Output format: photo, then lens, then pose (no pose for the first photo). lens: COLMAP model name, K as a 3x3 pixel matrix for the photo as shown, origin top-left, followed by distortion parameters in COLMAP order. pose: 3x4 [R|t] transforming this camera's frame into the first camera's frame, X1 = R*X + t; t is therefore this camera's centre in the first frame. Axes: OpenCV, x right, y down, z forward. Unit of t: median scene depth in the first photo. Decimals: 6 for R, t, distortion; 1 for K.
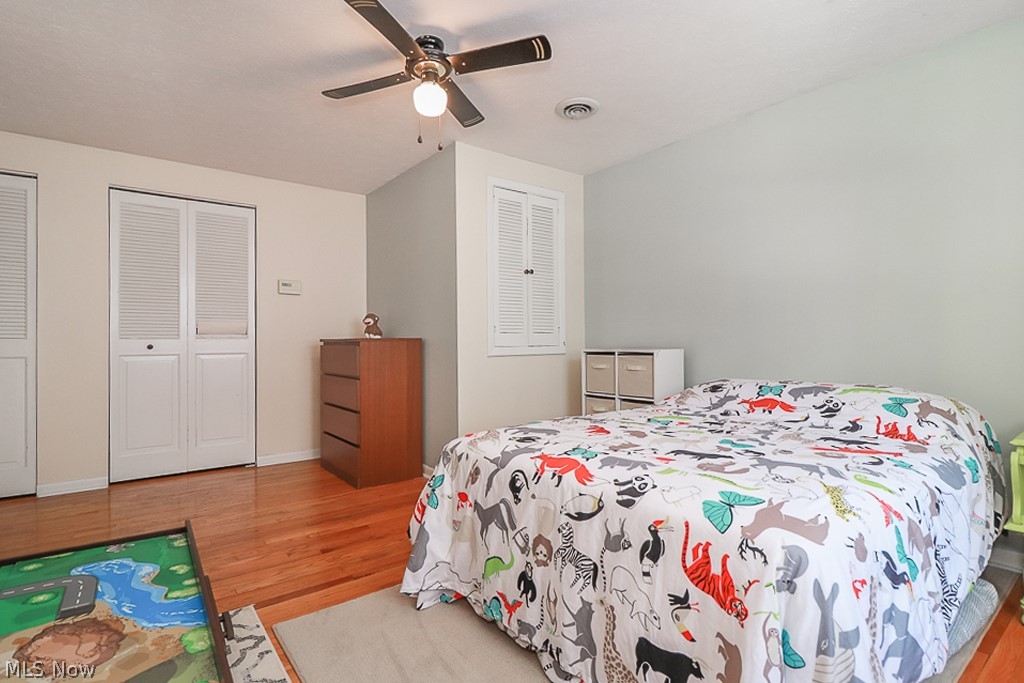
lens RADIAL K [[497.5, 0, 513.8], [0, 497.5, 341.1], [0, 0, 1]] dist [-0.003939, -0.000195]
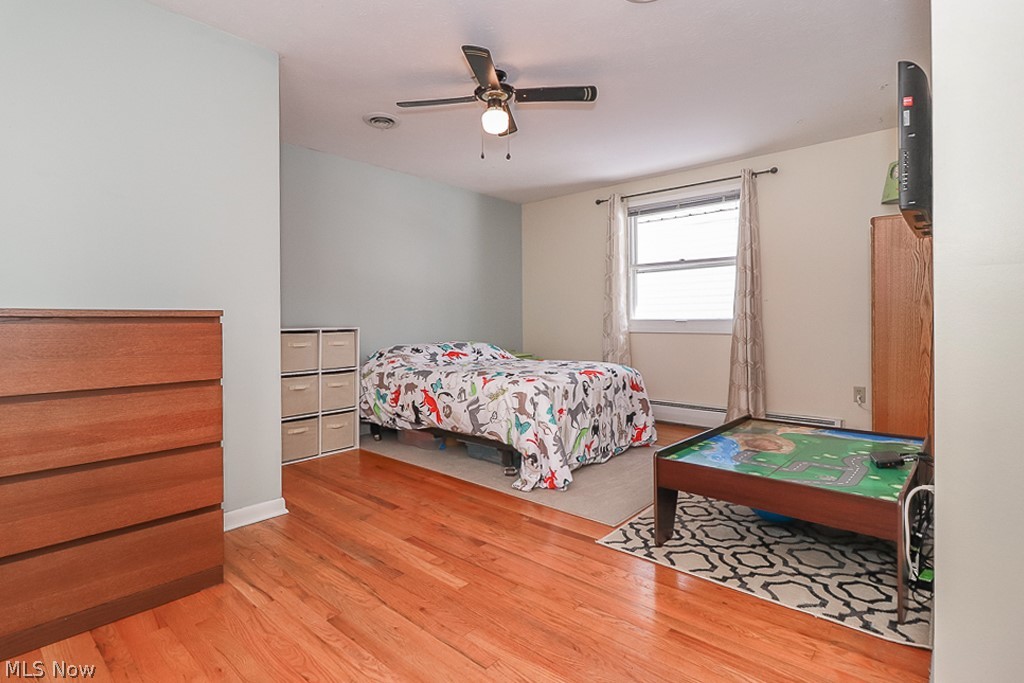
lens RADIAL K [[482.3, 0, 515.3], [0, 482.3, 333.1], [0, 0, 1]] dist [0.002408, -0.001252]
pose [[-0.189473, -0.006484, 0.981865, -1.900010], [0.003510, 0.999967, 0.007281, 0.047696], [-0.981880, 0.004825, -0.189444, 1.673516]]
